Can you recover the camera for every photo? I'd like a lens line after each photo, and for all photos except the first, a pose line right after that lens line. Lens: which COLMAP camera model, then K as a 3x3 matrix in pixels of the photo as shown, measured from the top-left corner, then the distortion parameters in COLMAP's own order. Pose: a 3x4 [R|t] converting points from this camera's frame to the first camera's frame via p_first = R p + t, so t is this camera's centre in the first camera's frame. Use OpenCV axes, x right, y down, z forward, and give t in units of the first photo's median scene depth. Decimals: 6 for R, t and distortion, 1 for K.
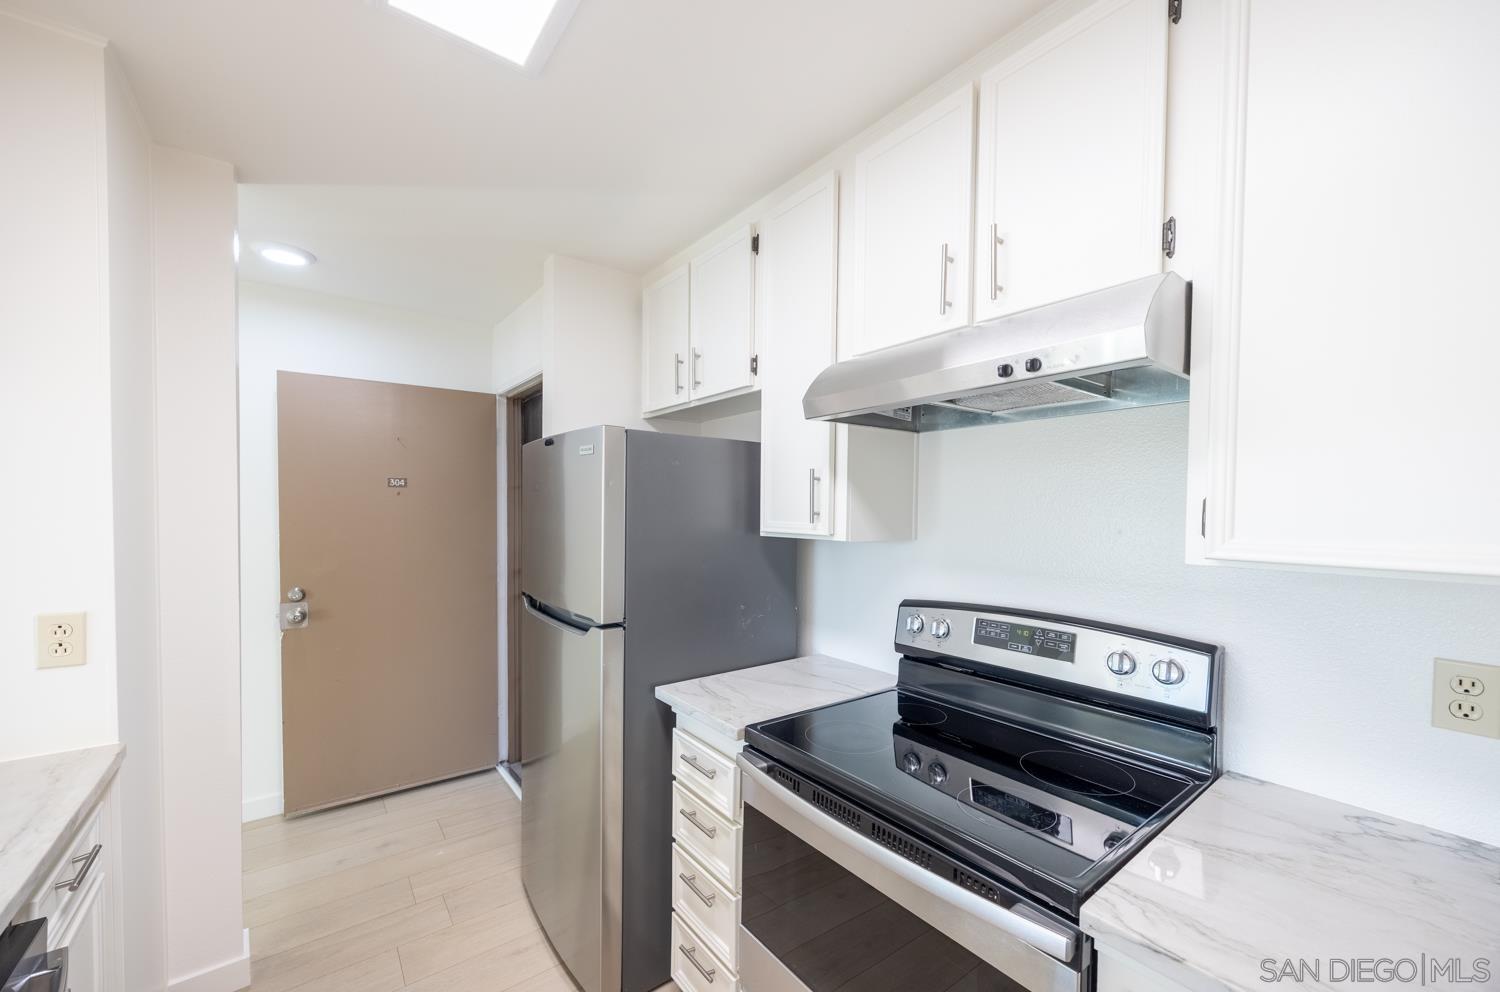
lens RADIAL K [[585.4, 0, 752.6], [0, 585.4, 521.9], [0, 0, 1]] dist [0.000220, -0.000139]
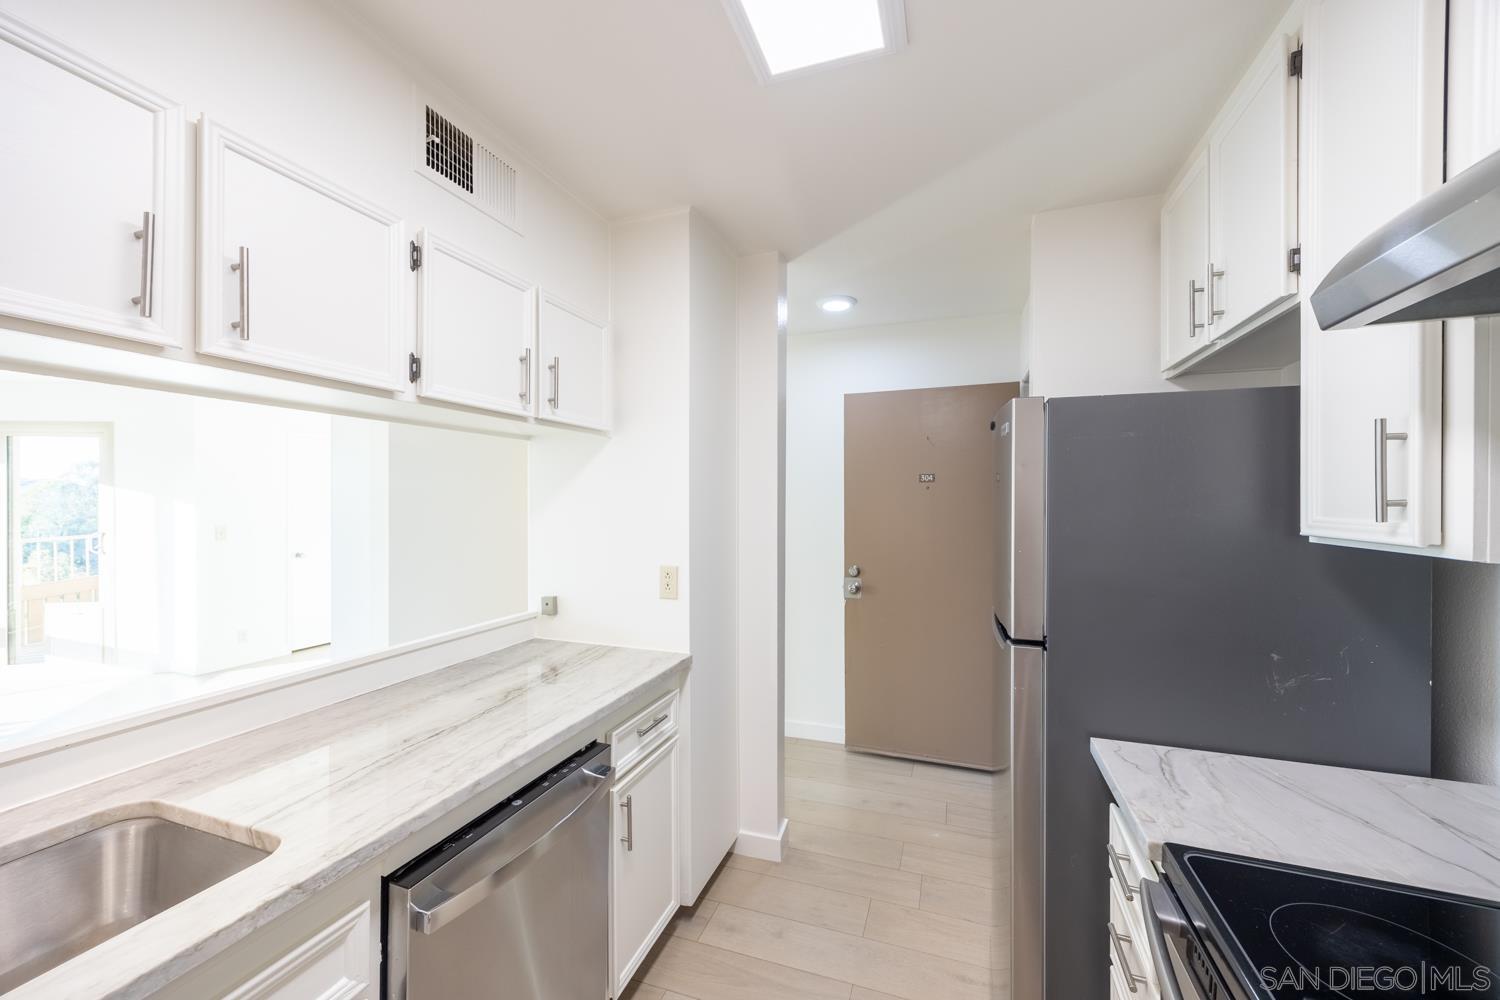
lens RADIAL K [[579.4, 0, 750.0], [0, 579.4, 500.0], [0, 0, 1]] dist [0.000684, 0.000018]
pose [[0.537908, -0.009413, -0.842951, 0.185770], [-0.014565, 0.999685, -0.020458, 0.001314], [0.842878, 0.023282, 0.537601, 0.191025]]
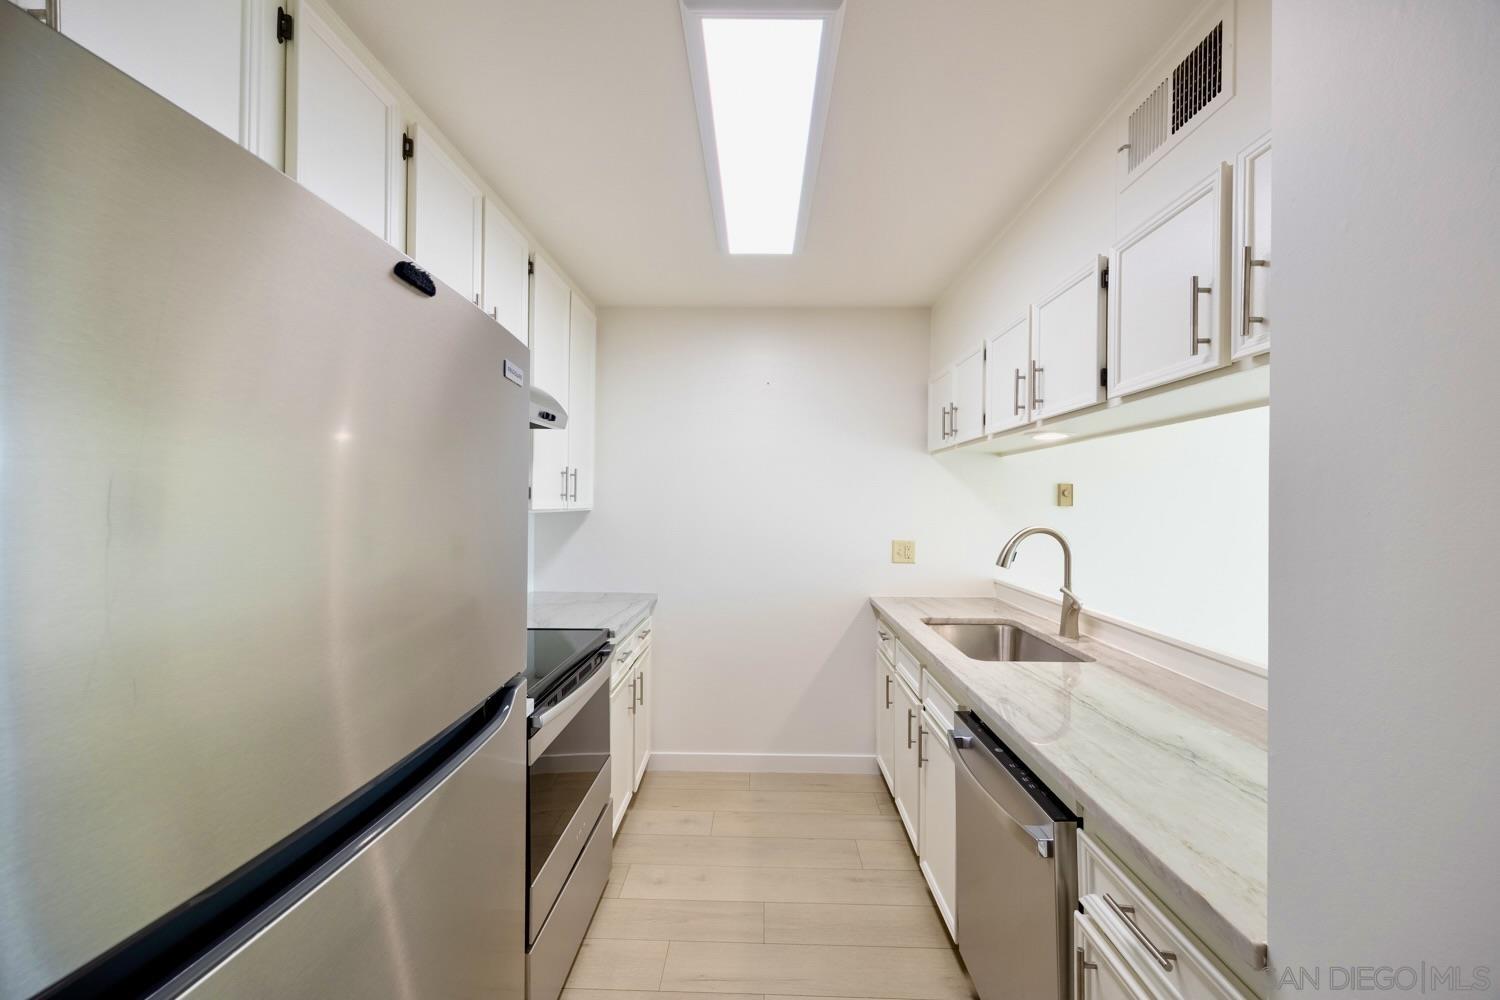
lens RADIAL K [[587.4, 0, 748.9], [0, 587.4, 498.6], [0, 0, 1]] dist [-0.000757, 0.000071]
pose [[-0.777112, -0.008505, 0.629305, -0.680747], [0.005409, 0.999782, 0.020191, -0.016968], [-0.629340, 0.019094, -0.776896, 1.077099]]
